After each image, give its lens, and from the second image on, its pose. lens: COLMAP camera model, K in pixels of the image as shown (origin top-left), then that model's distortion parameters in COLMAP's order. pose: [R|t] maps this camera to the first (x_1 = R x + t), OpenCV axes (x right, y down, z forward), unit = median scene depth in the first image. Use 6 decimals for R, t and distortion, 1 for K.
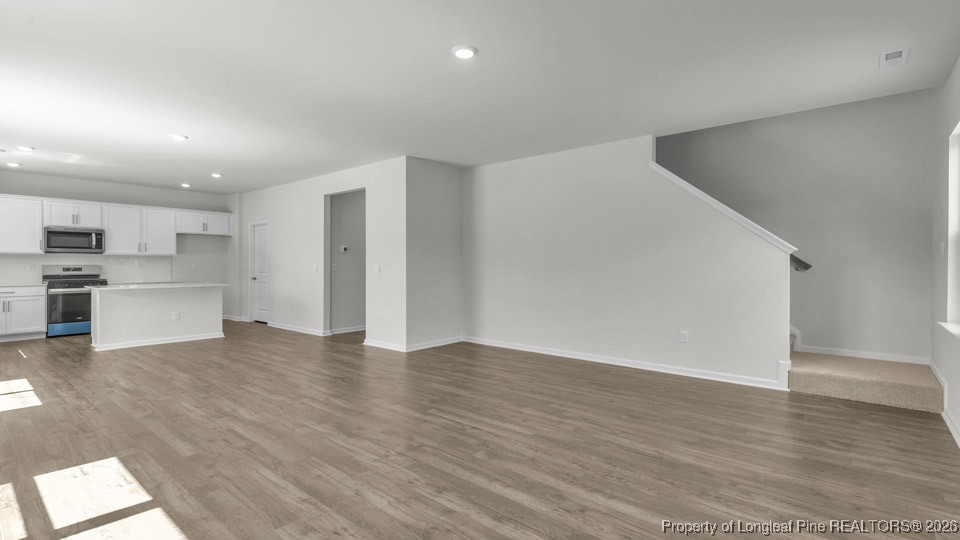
lens RADIAL K [[447.7, 0, 475.4], [0, 447.7, 266.3], [0, 0, 1]] dist [0.014147, -0.002174]
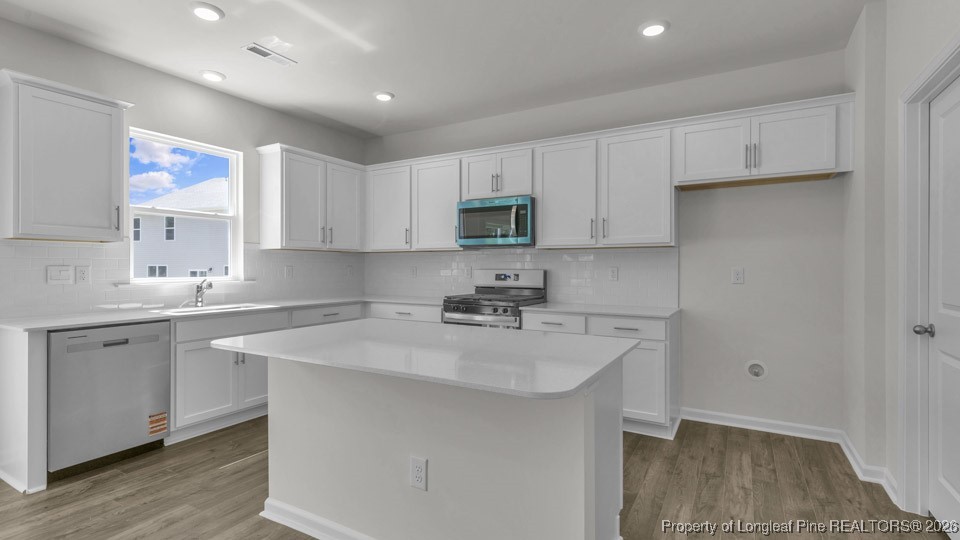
lens RADIAL K [[447.7, 0, 475.8], [0, 447.7, 268.5], [0, 0, 1]] dist [0.014147, -0.002174]
pose [[0.187196, 0.003126, -0.982318, -0.366769], [-0.004739, 0.999986, 0.002279, -0.004533], [0.982311, 0.004228, 0.187208, 0.864679]]
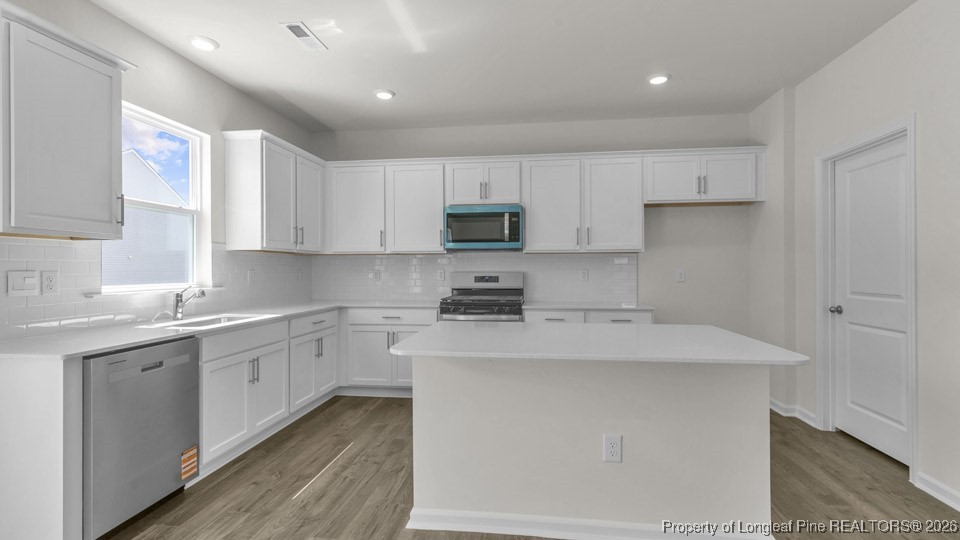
lens RADIAL K [[447.7, 0, 476.3], [0, 447.7, 269.5], [0, 0, 1]] dist [0.014147, -0.002174]
pose [[0.548921, -0.001319, -0.835873, -0.417321], [0.000044, 0.999999, -0.001549, -0.004652], [0.835874, 0.000814, 0.548920, 0.674916]]
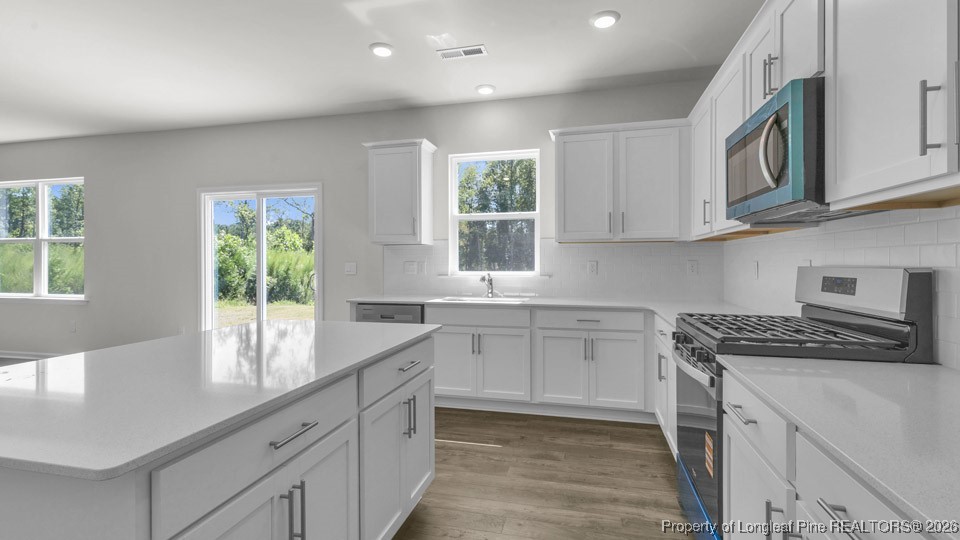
lens RADIAL K [[447.7, 0, 480.2], [0, 447.7, 259.6], [0, 0, 1]] dist [0.014147, -0.002174]
pose [[-0.890164, -0.000245, -0.455639, -0.625427], [0.000507, 0.999999, -0.001529, -0.005991], [0.455639, -0.001592, -0.890163, 1.126572]]
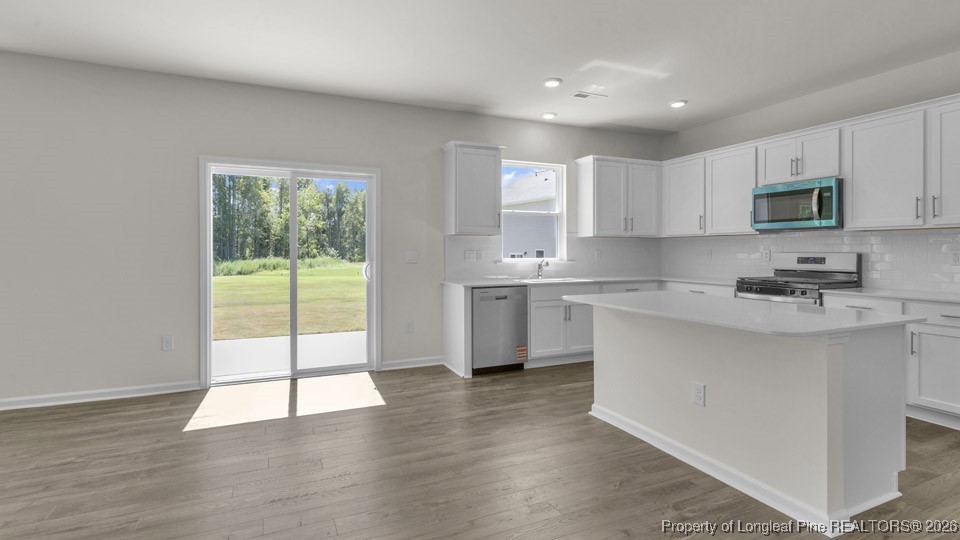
lens RADIAL K [[456.9, 0, 482.4], [0, 456.9, 253.3], [0, 0, 1]] dist [-0.003988, -0.000339]
pose [[-0.417426, 0.004582, -0.908700, -0.234504], [-0.001663, 0.999982, 0.005807, -0.003822], [0.908710, 0.003935, -0.417410, 0.874032]]
